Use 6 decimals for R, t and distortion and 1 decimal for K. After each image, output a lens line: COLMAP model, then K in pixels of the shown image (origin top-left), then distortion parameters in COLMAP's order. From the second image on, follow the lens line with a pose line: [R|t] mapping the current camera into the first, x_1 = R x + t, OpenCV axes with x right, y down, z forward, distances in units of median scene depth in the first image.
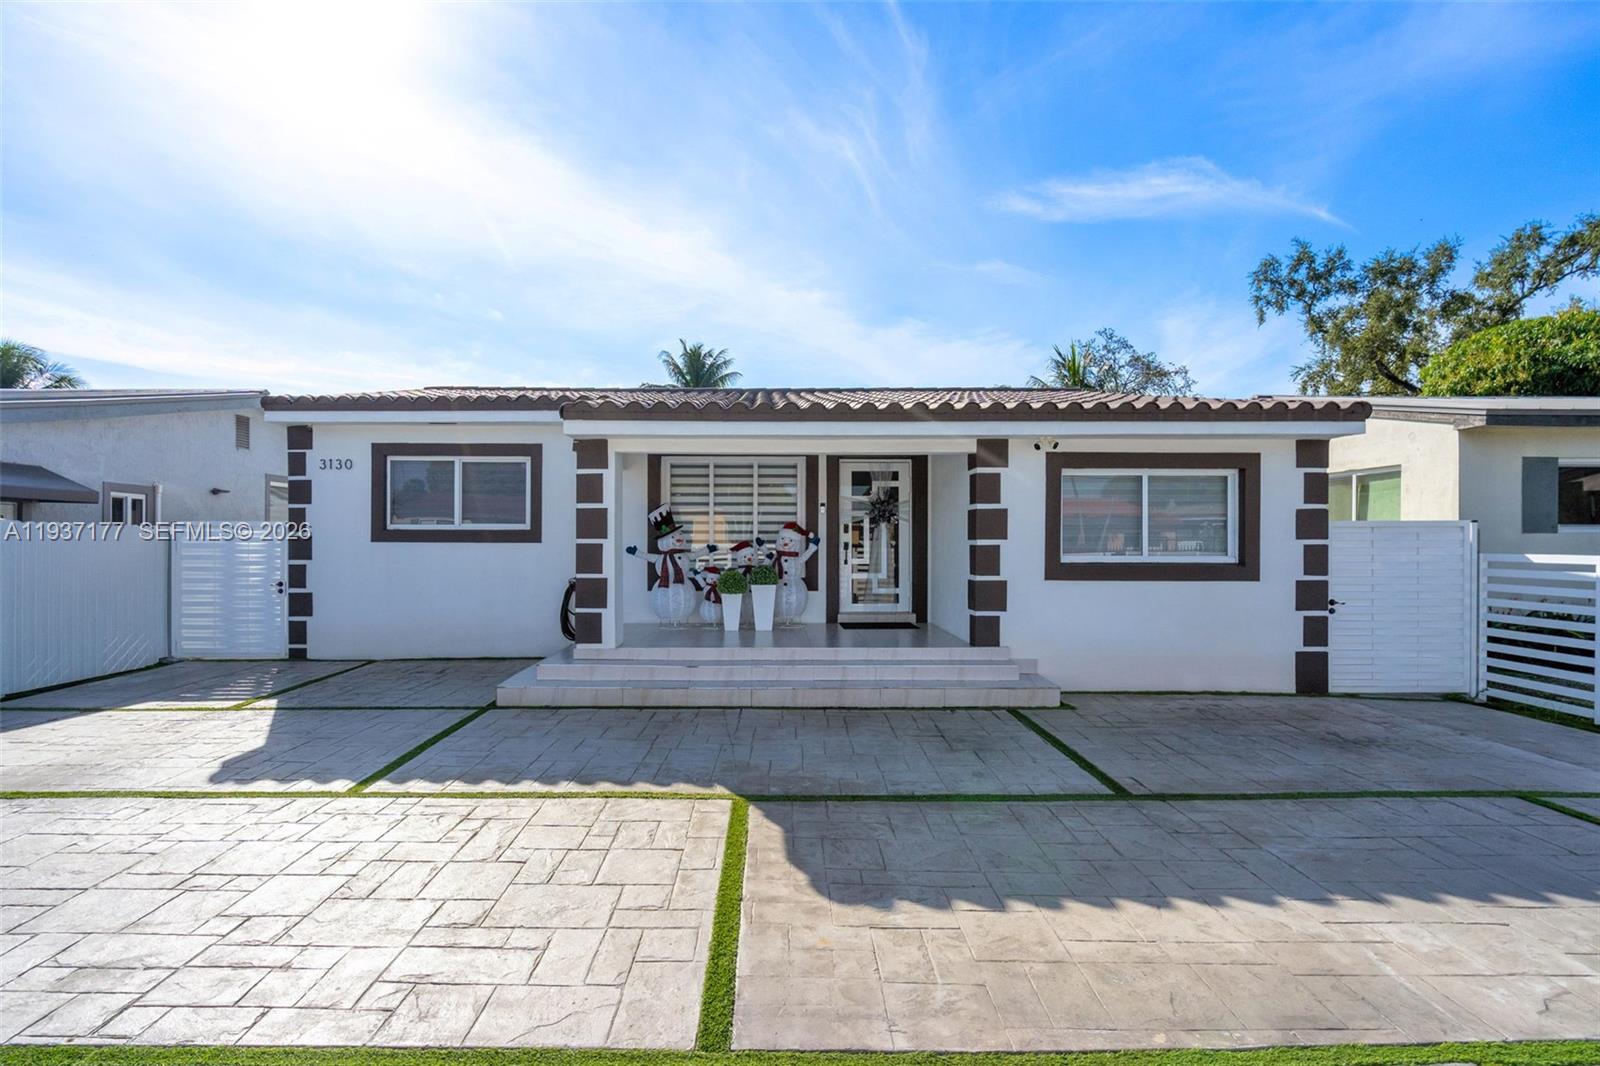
lens RADIAL K [[751.0, 0, 799.7], [0, 751.0, 549.3], [0, 0, 1]] dist [-0.010341, 0.013792]
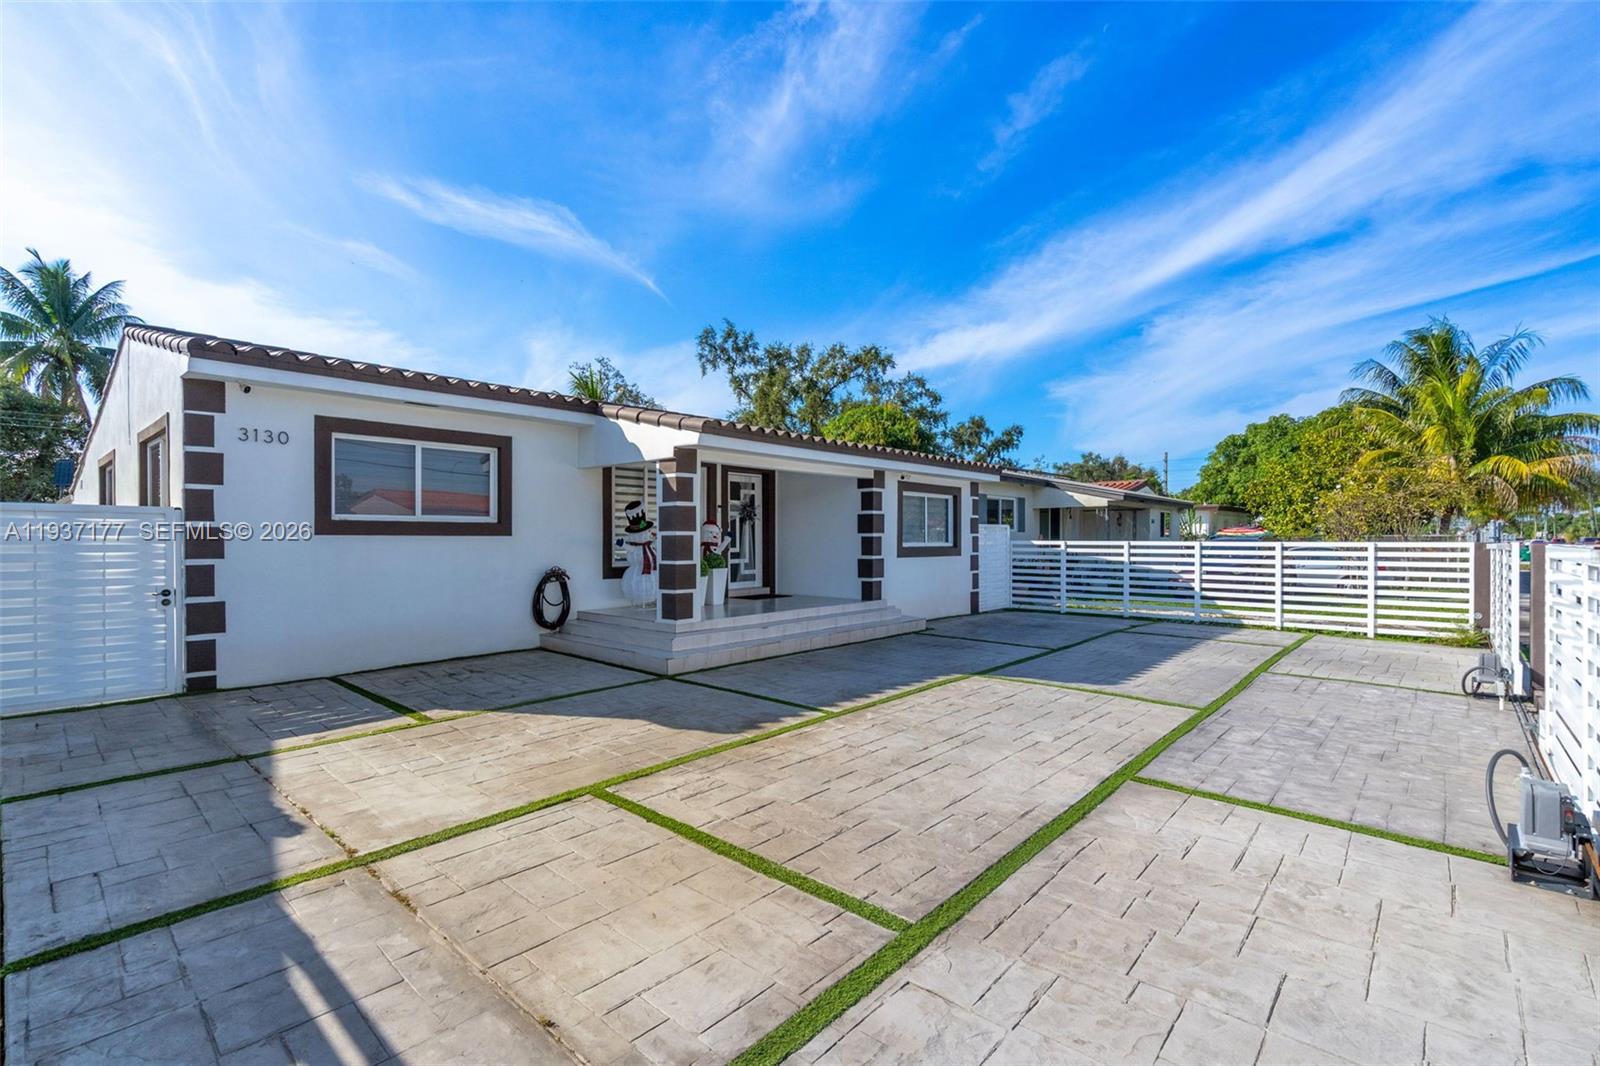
lens RADIAL K [[727.3, 0, 776.6], [0, 727.3, 541.9], [0, 0, 1]] dist [-0.009209, 0.000950]
pose [[0.678708, -0.006083, 0.734383, -0.799713], [0.012316, 0.999919, -0.003099, 0.006466], [-0.734305, 0.011148, 0.678728, 0.086439]]
